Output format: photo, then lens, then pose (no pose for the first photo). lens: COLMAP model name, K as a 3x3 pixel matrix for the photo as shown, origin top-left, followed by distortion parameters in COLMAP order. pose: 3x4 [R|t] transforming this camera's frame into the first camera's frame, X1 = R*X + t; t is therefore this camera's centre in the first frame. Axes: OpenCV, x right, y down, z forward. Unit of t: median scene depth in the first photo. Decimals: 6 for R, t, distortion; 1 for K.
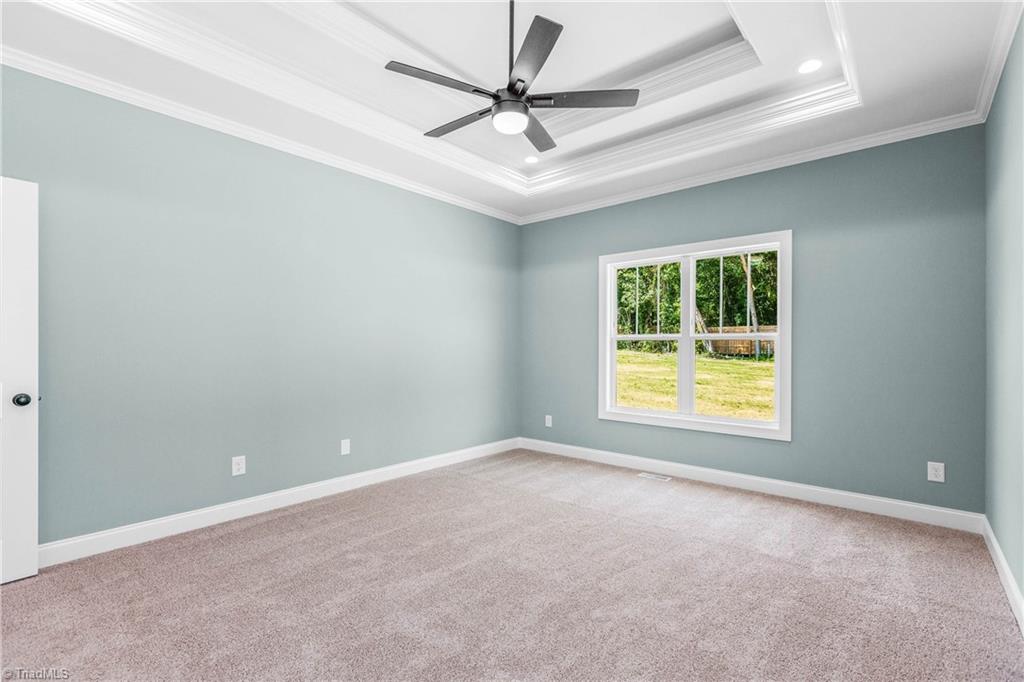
lens RADIAL K [[464.3, 0, 507.1], [0, 464.3, 346.3], [0, 0, 1]] dist [0.007966, -0.001489]
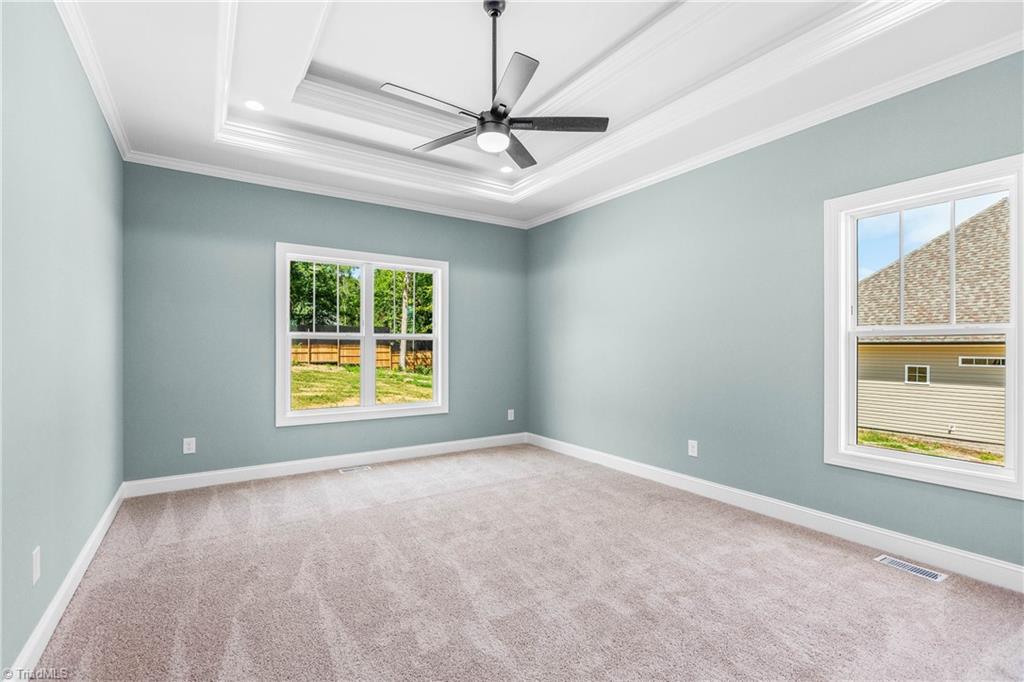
lens RADIAL K [[464.3, 0, 507.0], [0, 464.3, 340.3], [0, 0, 1]] dist [0.007966, -0.001489]
pose [[0.271194, 0.013394, 0.962431, -0.672753], [-0.001157, 0.999907, -0.013589, 0.004970], [-0.962524, 0.002572, 0.271185, 0.436338]]
